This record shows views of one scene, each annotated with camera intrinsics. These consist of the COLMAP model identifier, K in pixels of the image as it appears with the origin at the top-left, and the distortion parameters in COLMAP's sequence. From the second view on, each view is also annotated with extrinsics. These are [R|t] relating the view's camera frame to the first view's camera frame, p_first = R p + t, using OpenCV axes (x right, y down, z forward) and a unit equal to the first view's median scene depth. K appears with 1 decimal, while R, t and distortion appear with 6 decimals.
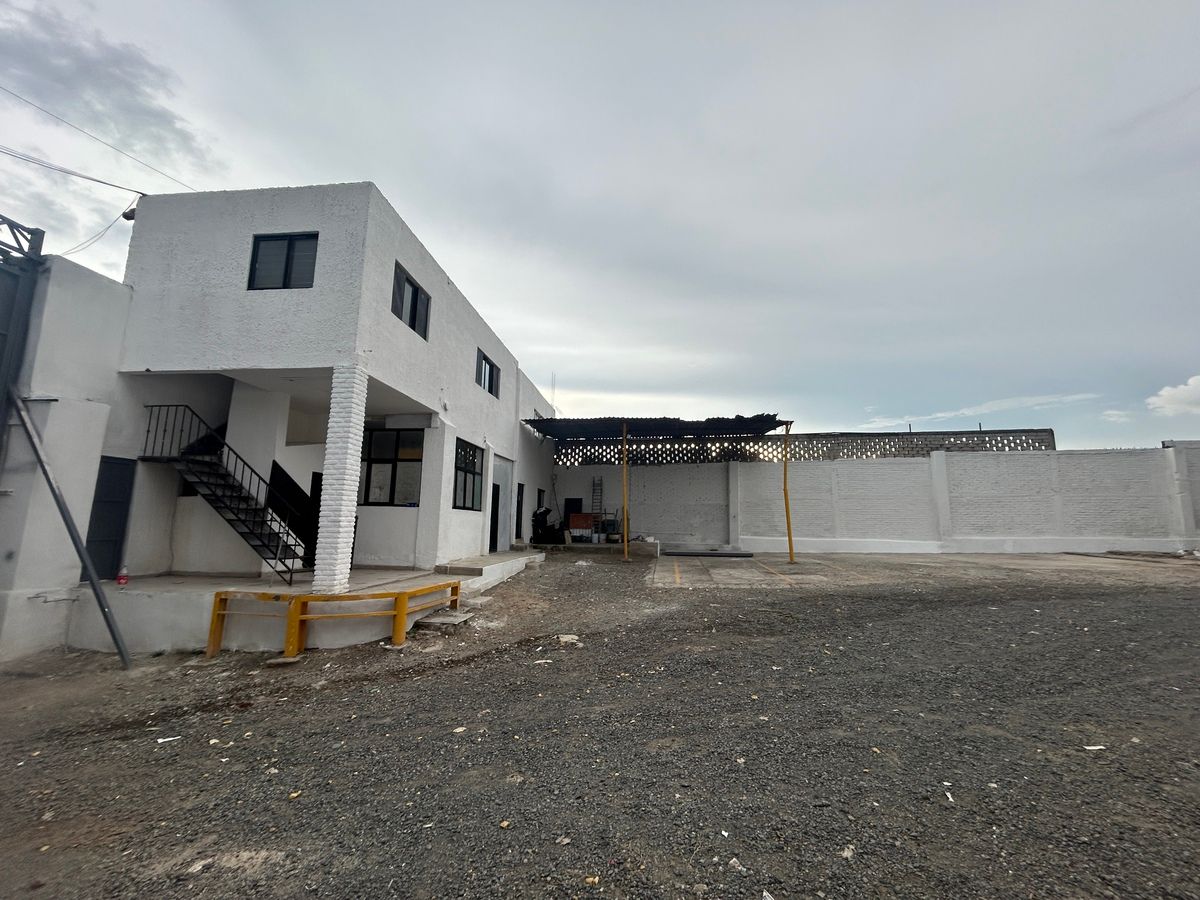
lens RADIAL K [[491.0, 0, 598.5], [0, 491.0, 448.7], [0, 0, 1]] dist [-0.007210, 0.004177]
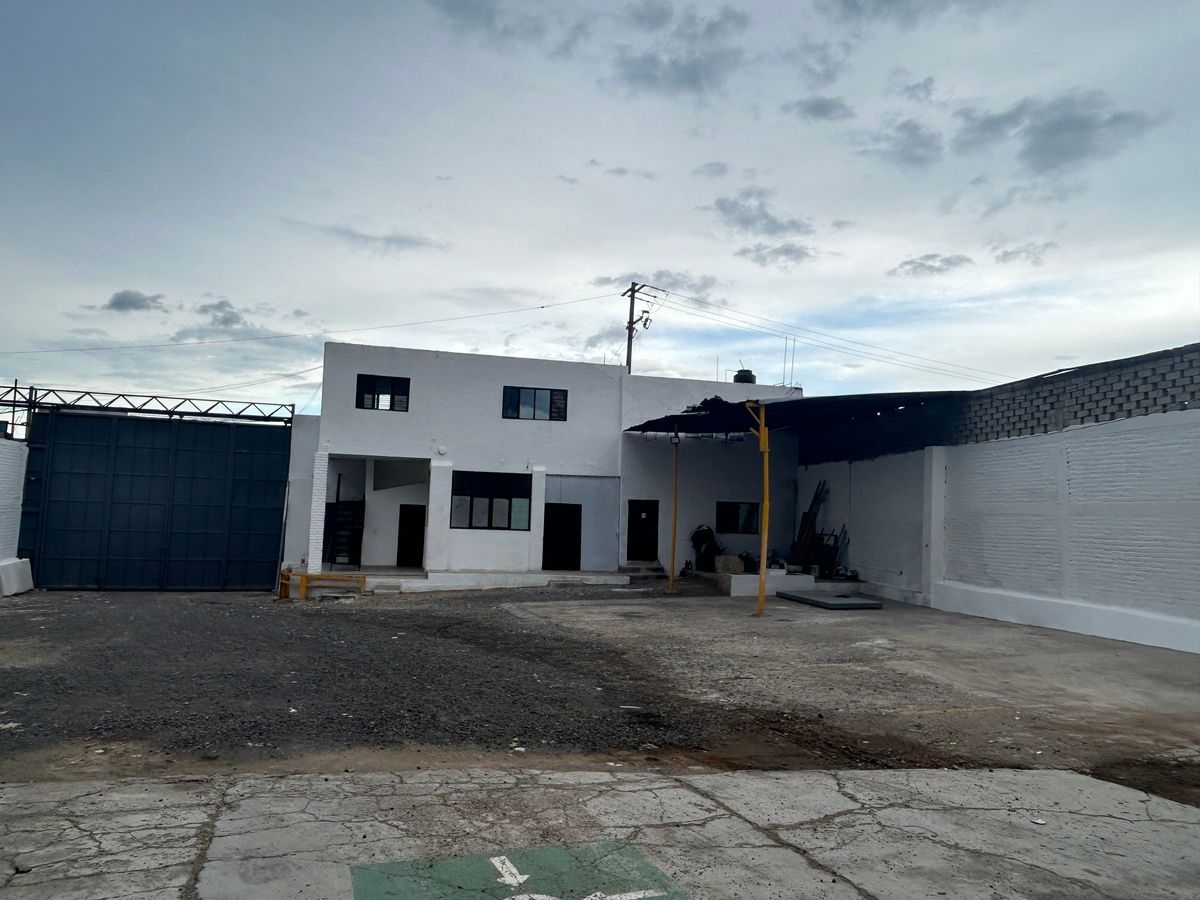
lens RADIAL K [[841.5, 0, 600.0], [0, 841.5, 450.0], [0, 0, 1]] dist [0.003062, -0.011942]
pose [[0.370499, -0.068309, -0.926318, 1.414913], [0.116739, 0.992809, -0.026520, 0.016450], [0.921468, -0.098312, 0.375809, 0.406476]]
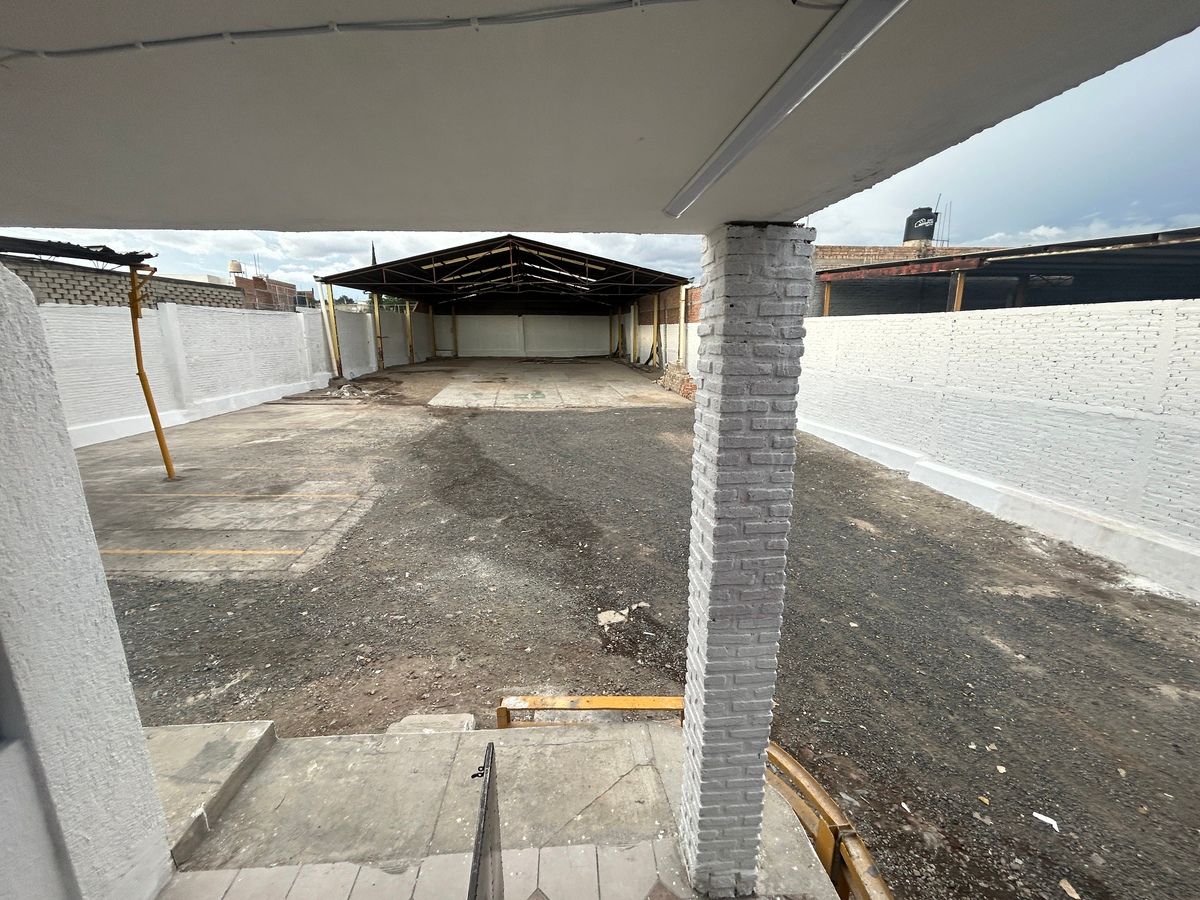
lens RADIAL K [[491.0, 0, 598.5], [0, 491.0, 448.7], [0, 0, 1]] dist [-0.007210, 0.004177]
pose [[-0.194356, -0.228359, 0.953980, -0.398836], [-0.152470, 0.967738, 0.200589, -0.044062], [-0.969009, -0.106468, -0.222904, 0.587564]]
